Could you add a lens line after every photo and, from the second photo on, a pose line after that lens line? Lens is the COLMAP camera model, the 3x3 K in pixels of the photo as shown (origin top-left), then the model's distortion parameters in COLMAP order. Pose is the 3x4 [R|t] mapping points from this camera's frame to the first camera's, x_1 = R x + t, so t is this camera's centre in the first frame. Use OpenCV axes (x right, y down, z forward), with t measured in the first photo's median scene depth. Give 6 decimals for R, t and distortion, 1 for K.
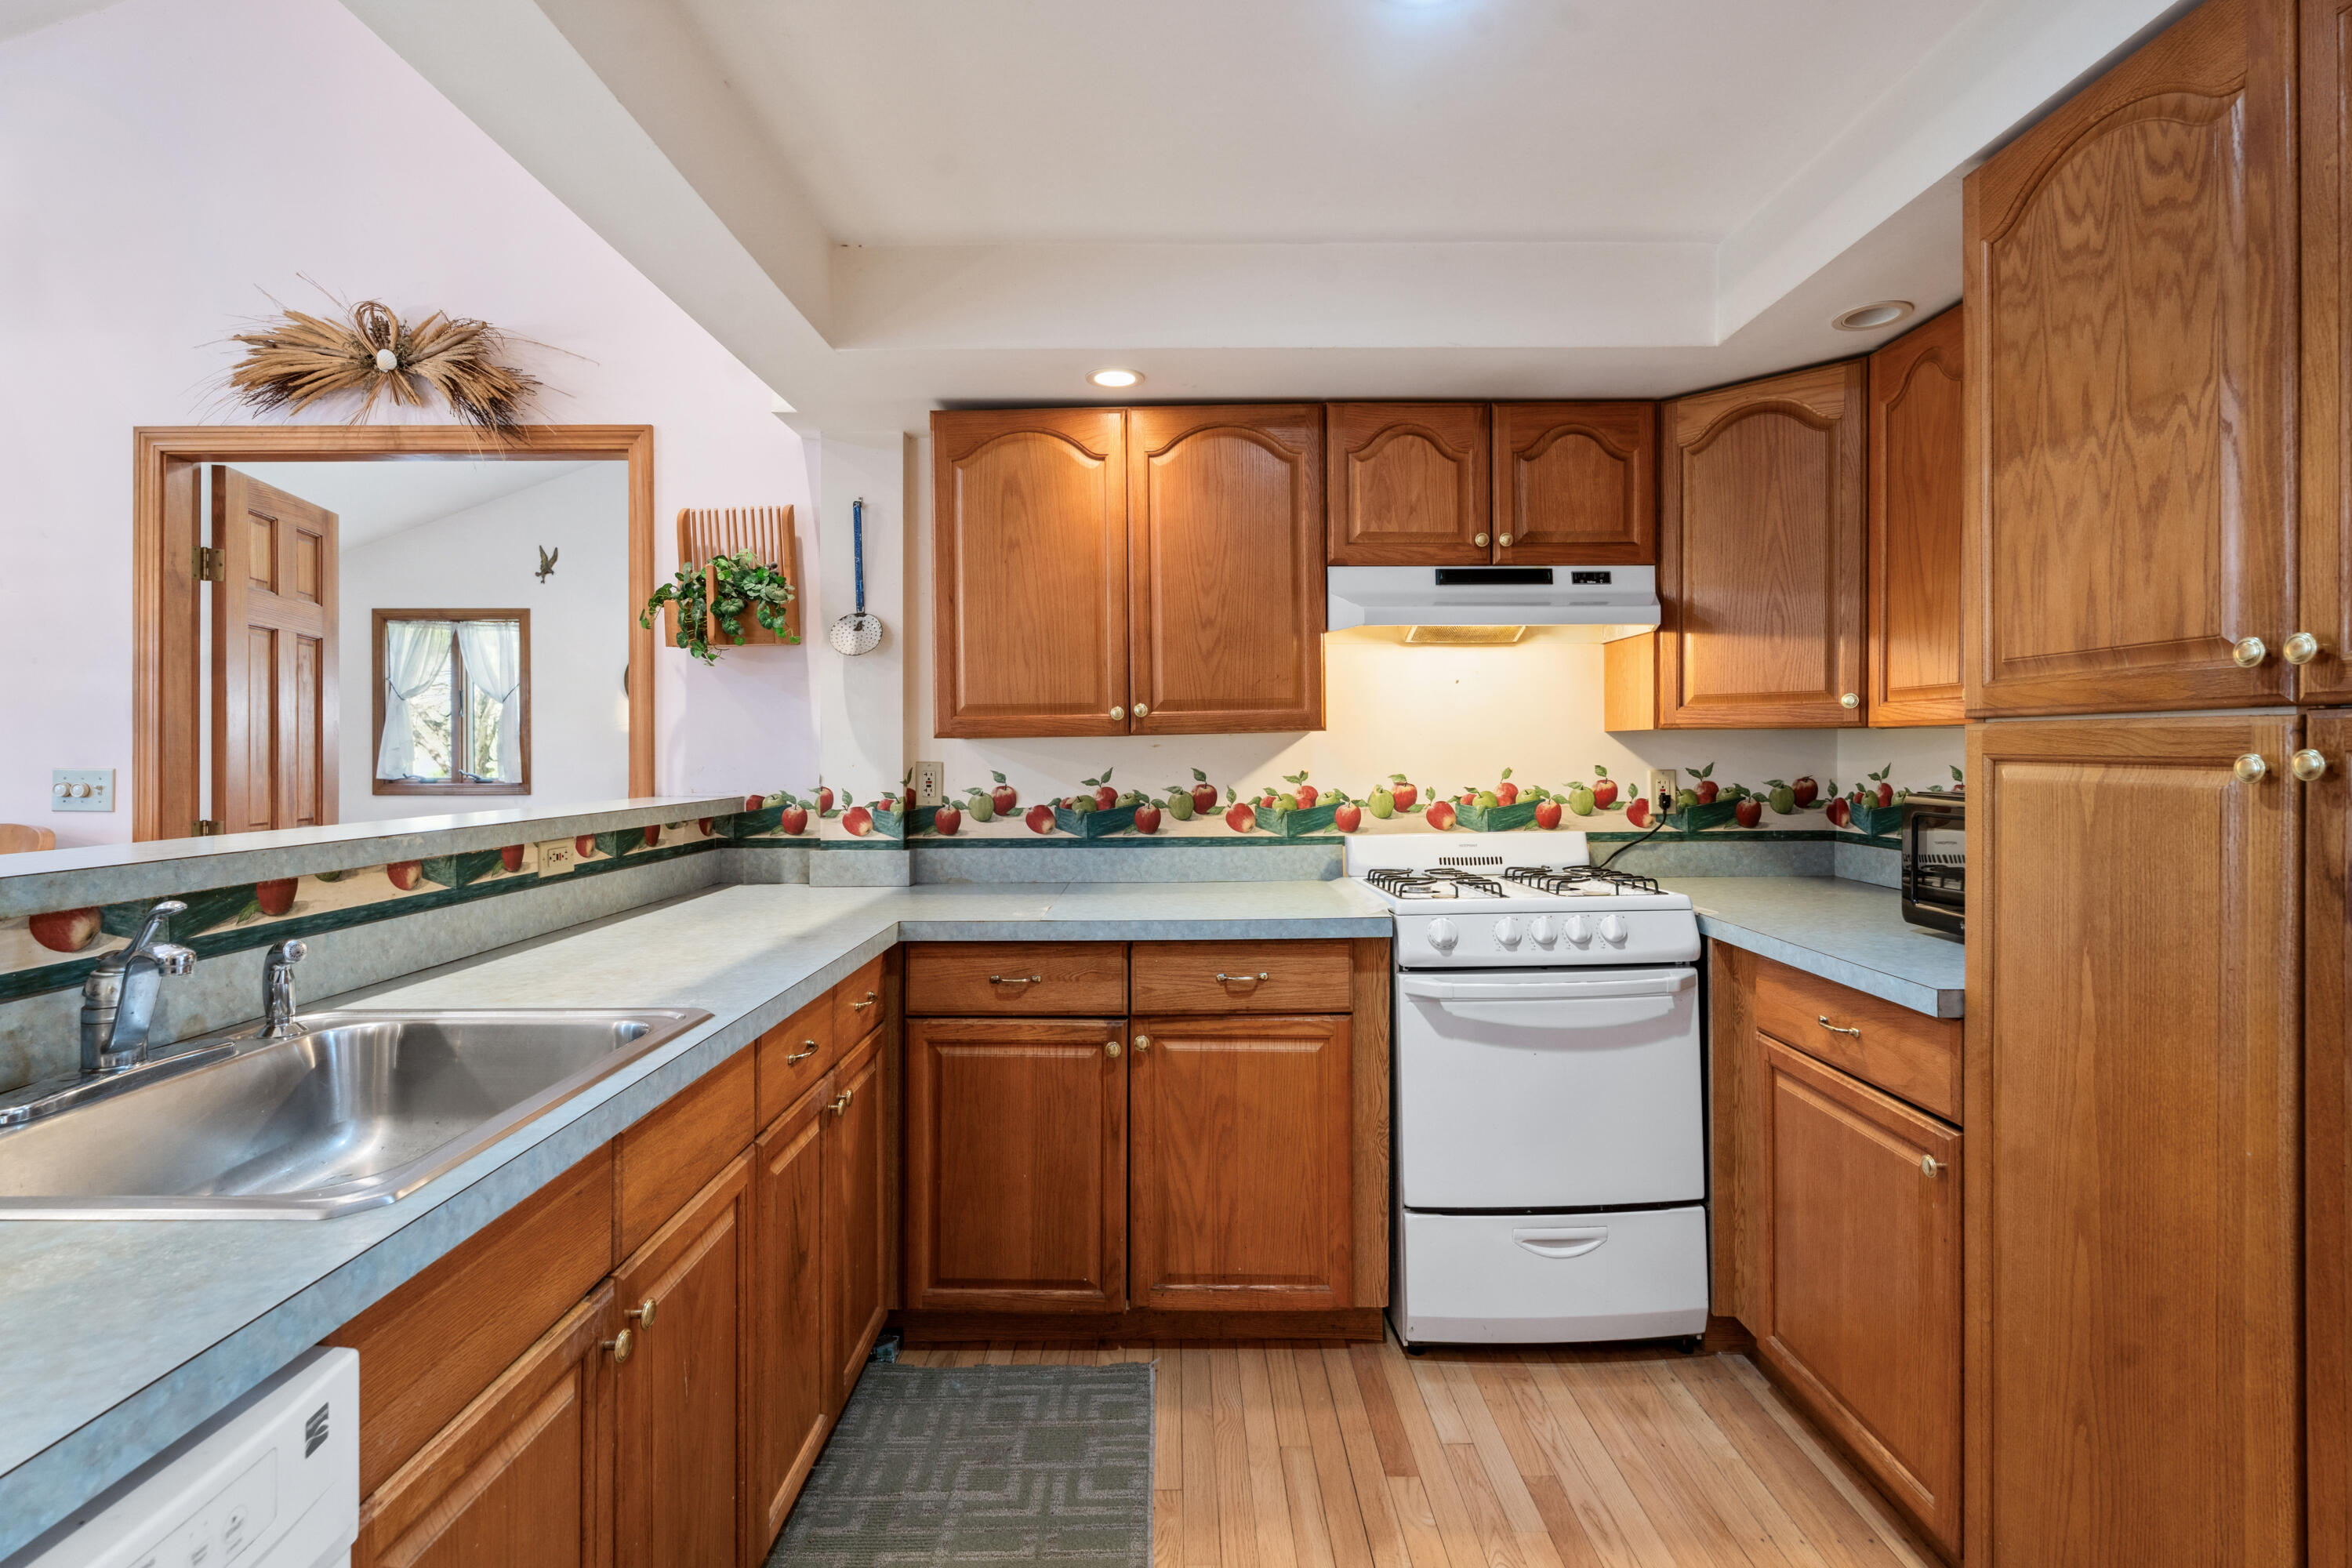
lens RADIAL K [[1078.7, 0, 1175.7], [0, 1078.7, 753.2], [0, 0, 1]] dist [0.002311, -0.000265]
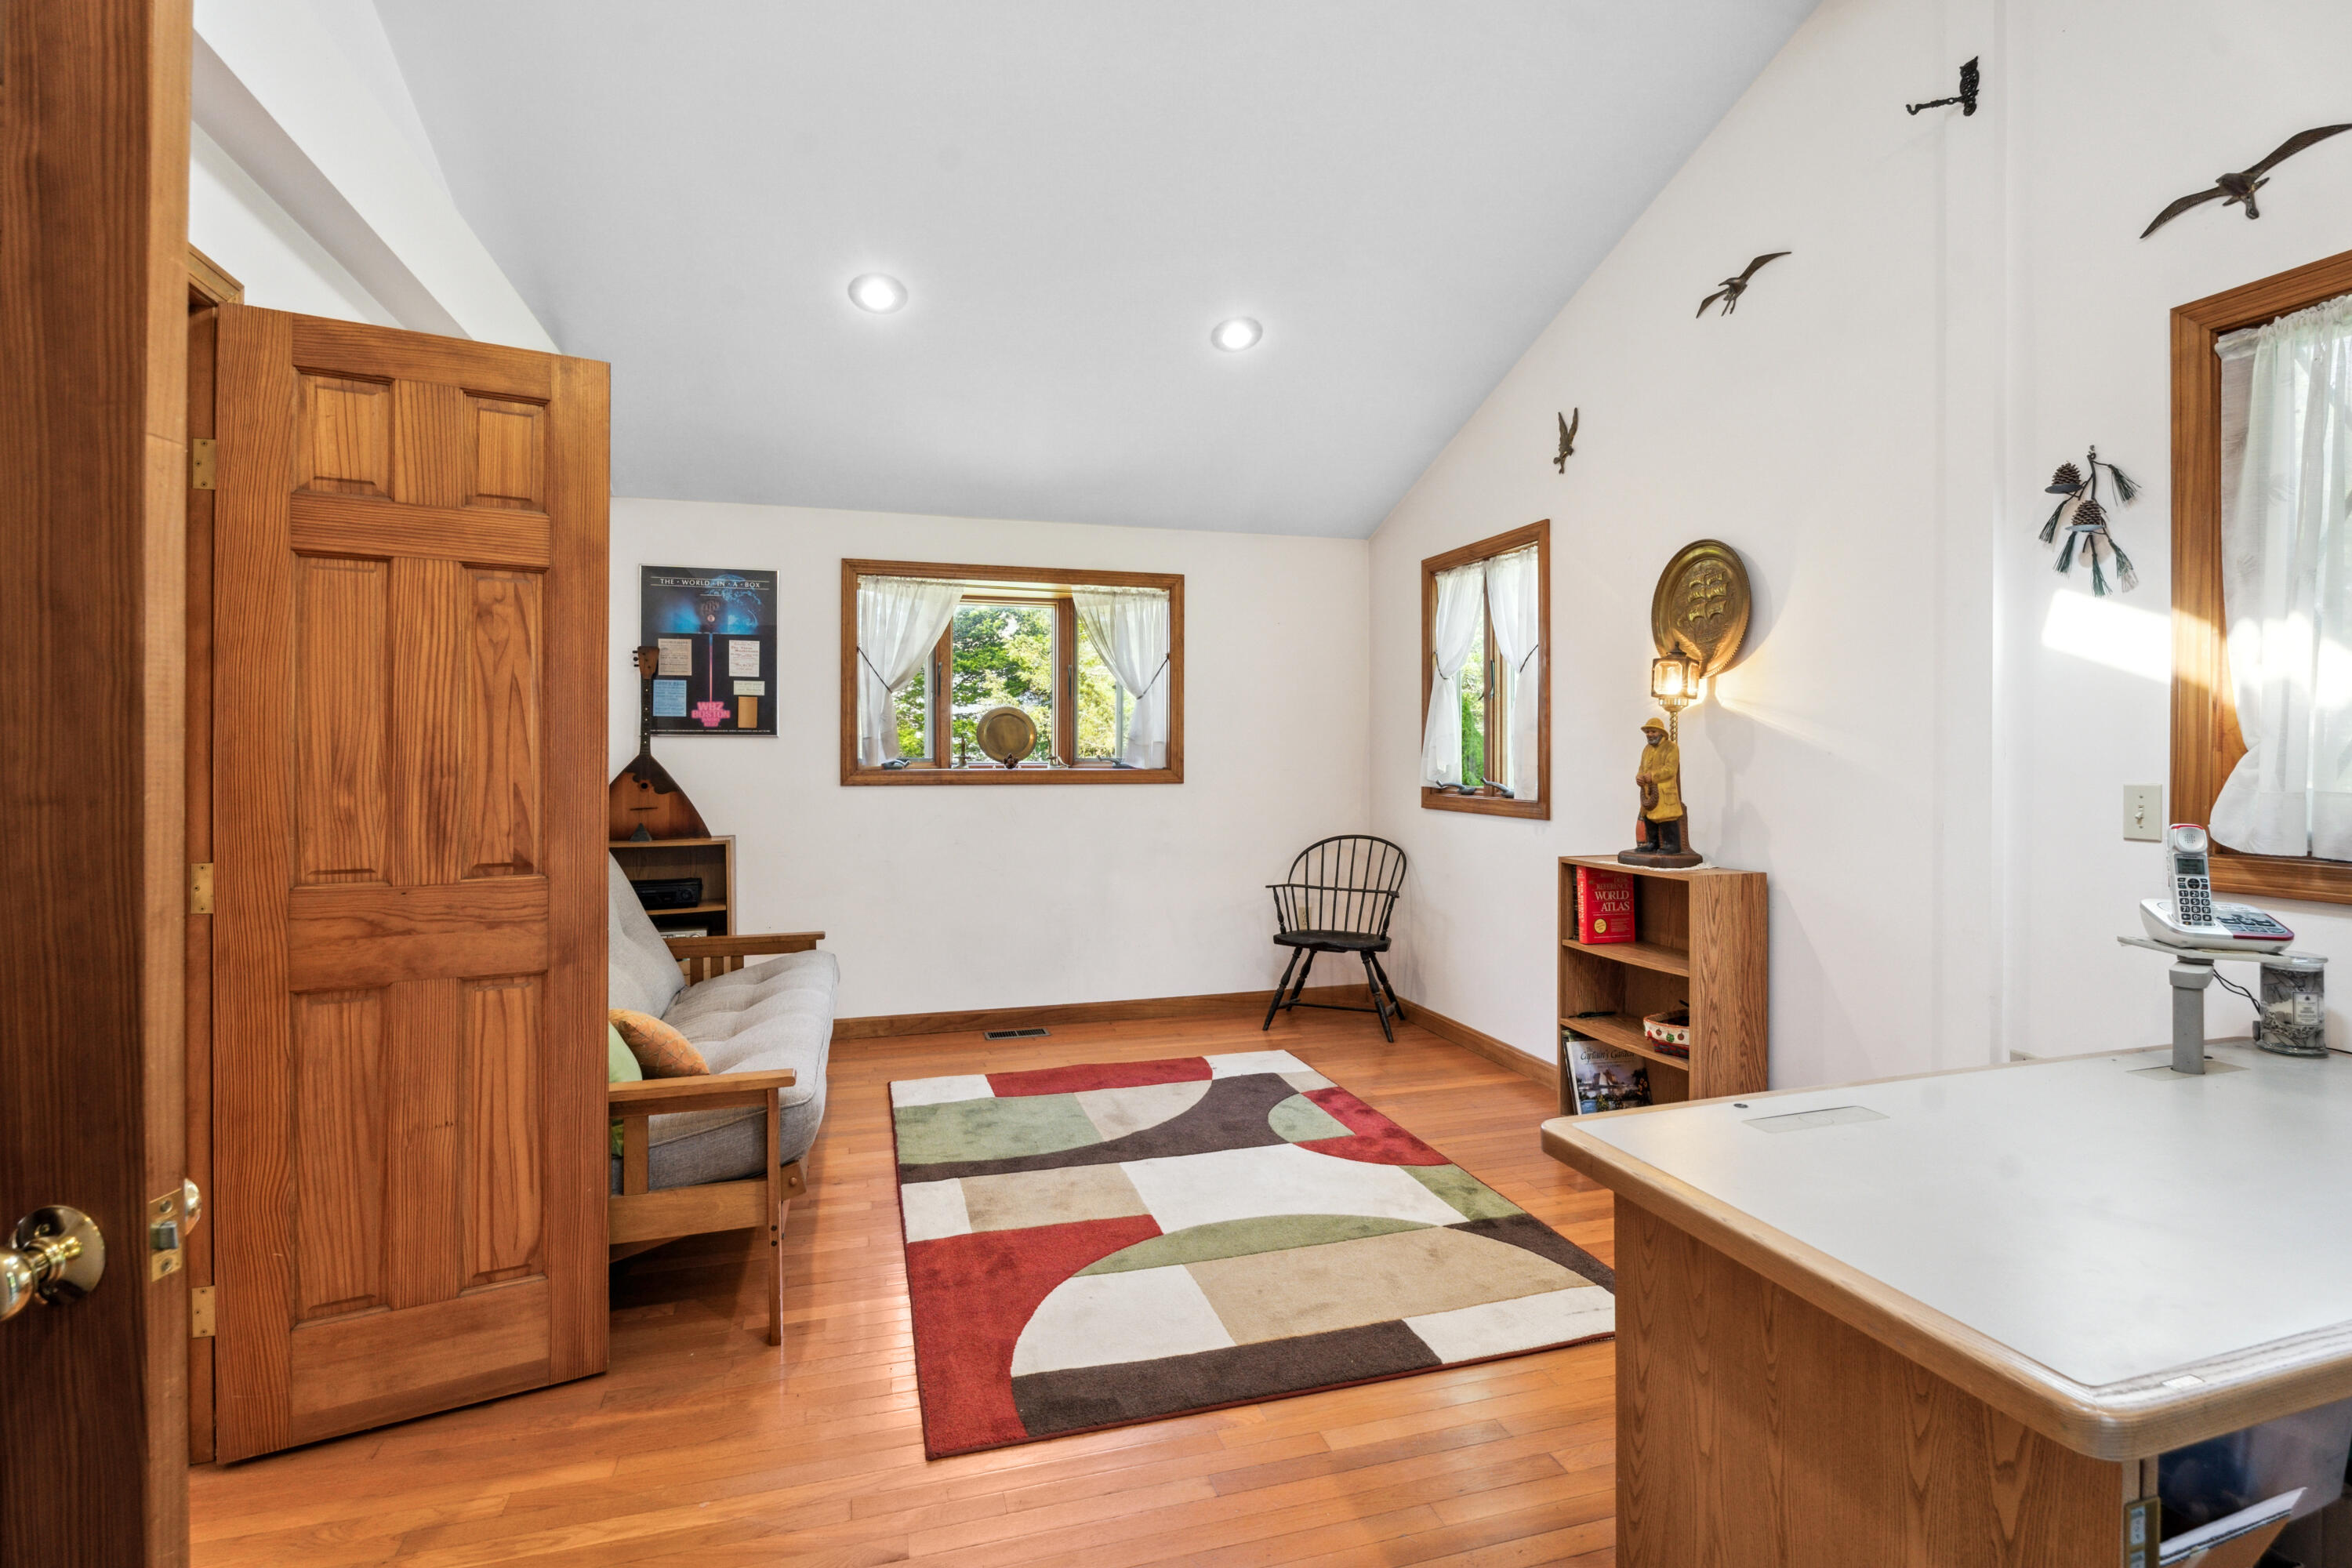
lens RADIAL K [[1118.0, 0, 1179.5], [0, 1118.0, 751.3], [0, 0, 1]] dist [0.000224, 0.000107]
pose [[0.284923, 0.000454, -0.958550, -0.117463], [0.002162, 0.999997, 0.001116, -0.006249], [0.958548, -0.002391, 0.284921, 1.577036]]
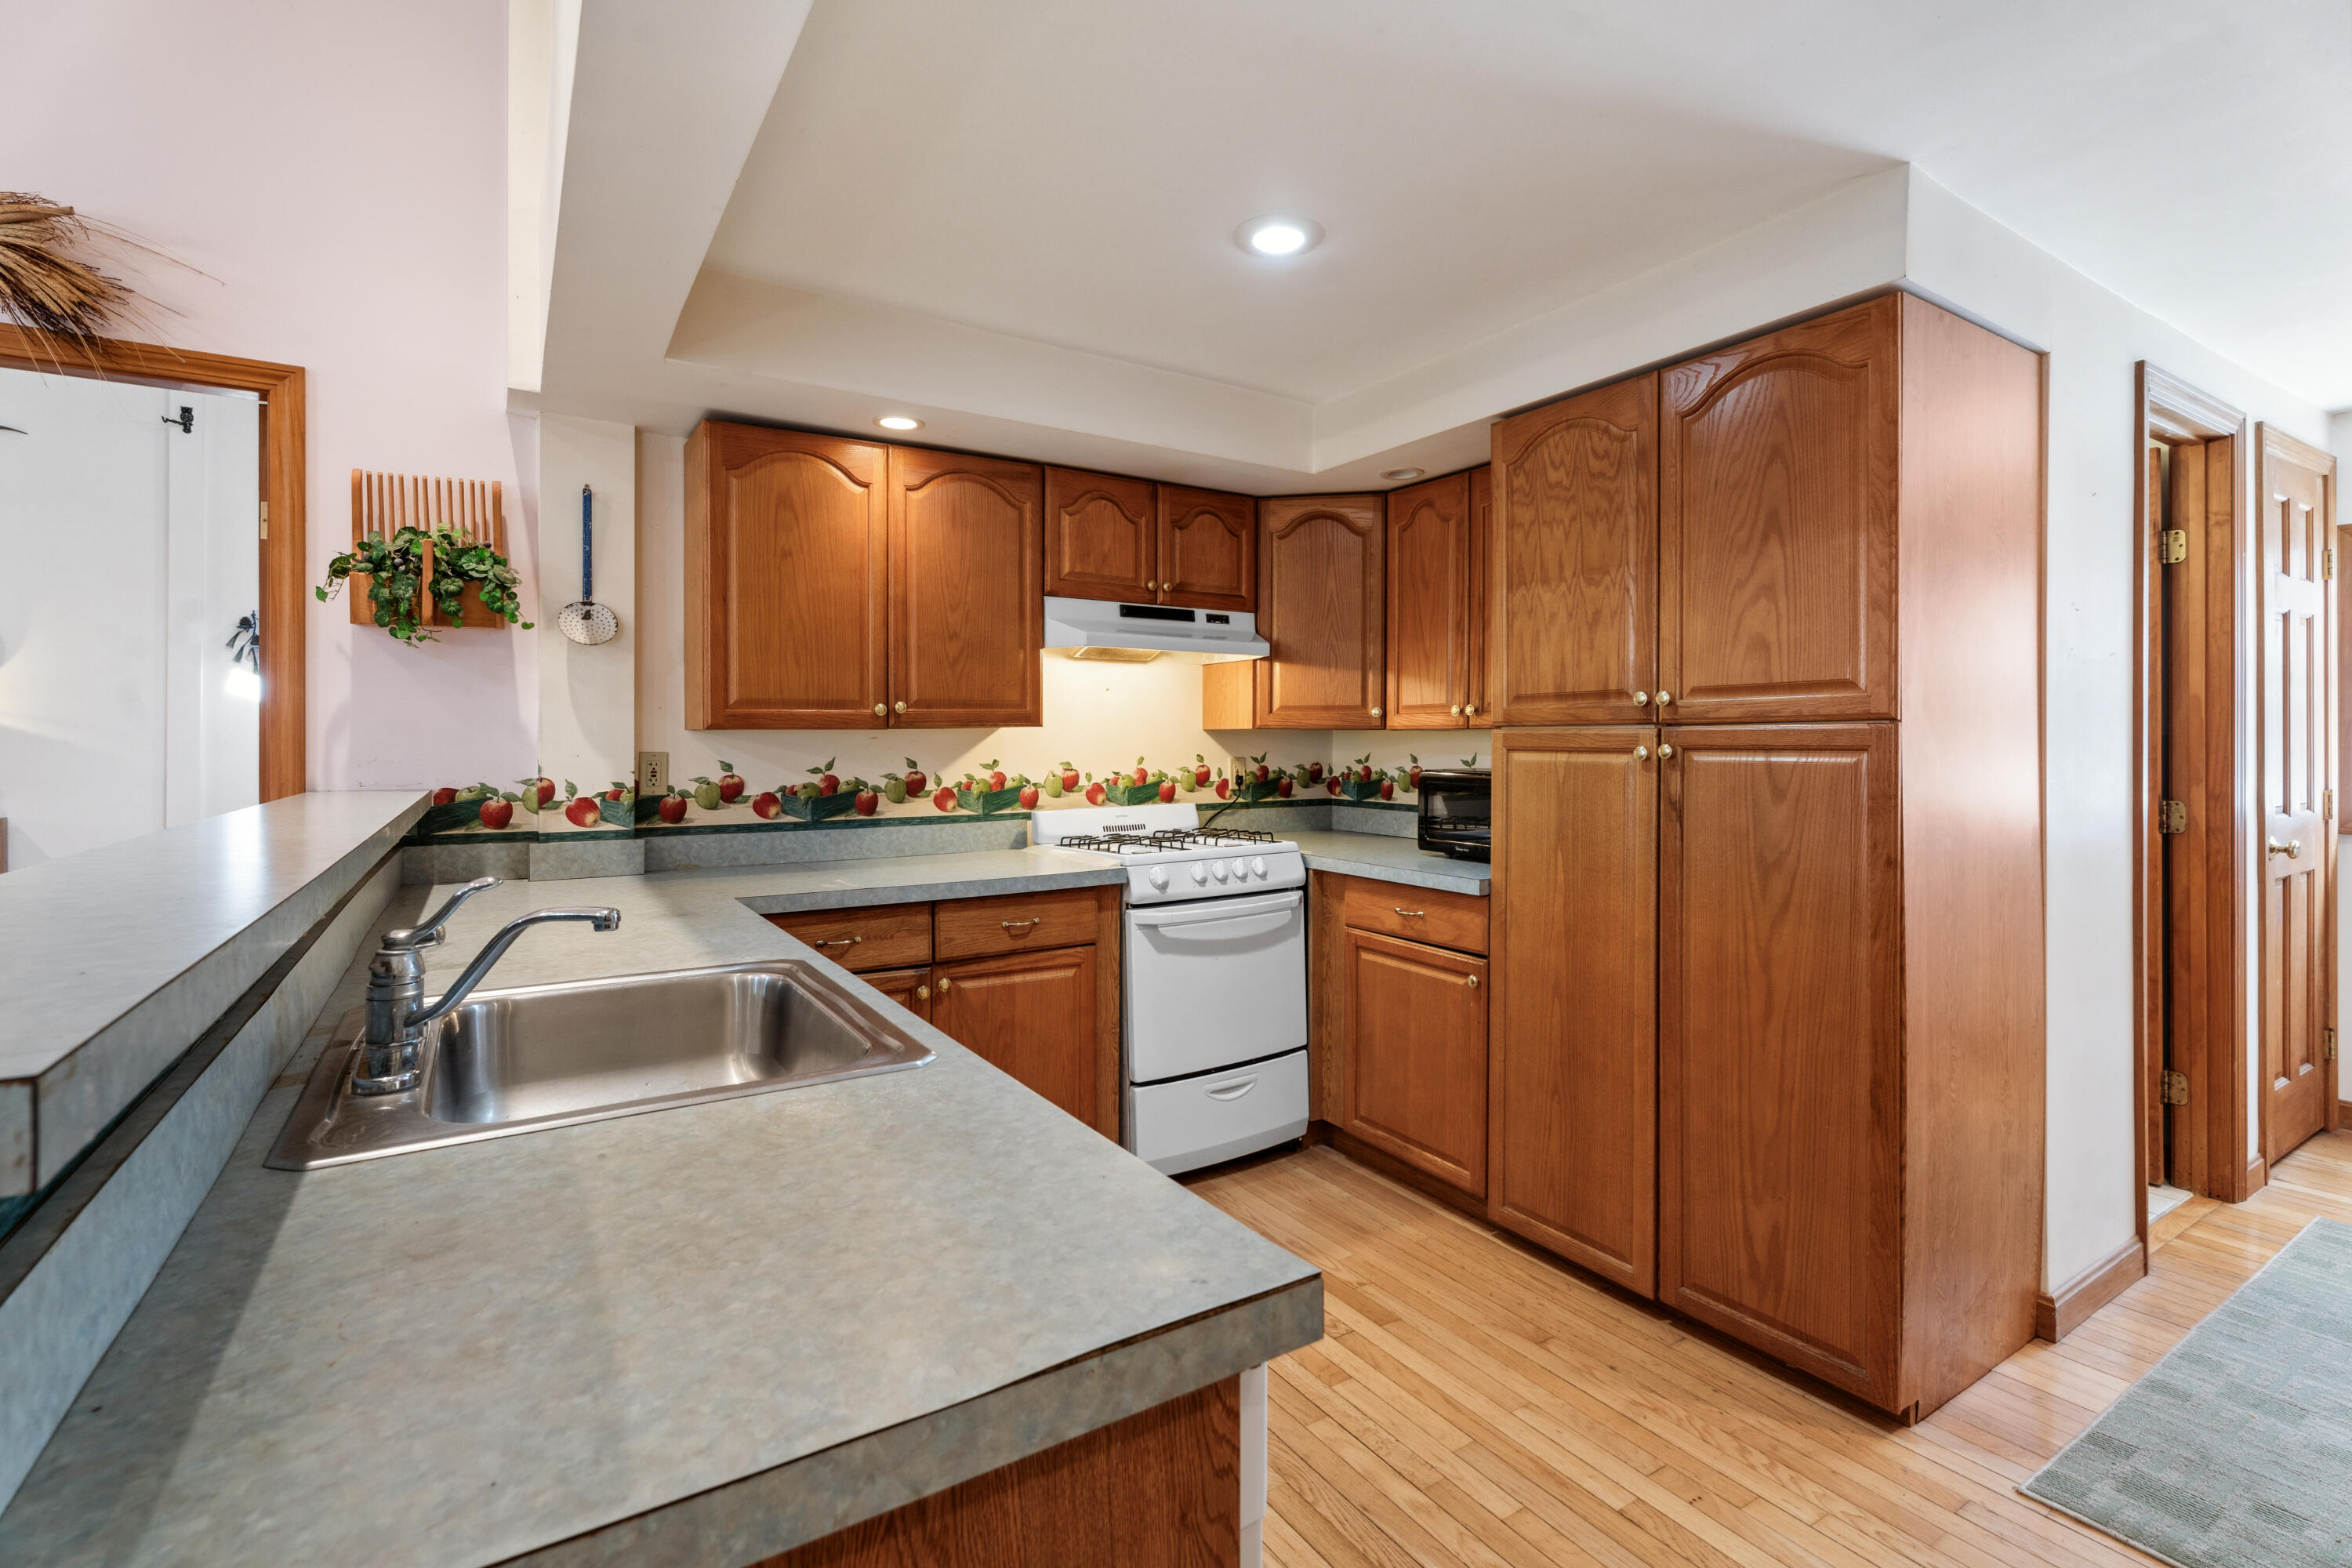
lens RADIAL K [[1061.5, 0, 1162.1], [0, 1061.5, 745.5], [0, 0, 1]] dist [0.000192, 0.000735]
pose [[0.845296, 0.002883, 0.534291, -0.403935], [-0.003036, 0.999995, -0.000593, 0.001056], [-0.534290, -0.001120, 0.845301, -0.116491]]
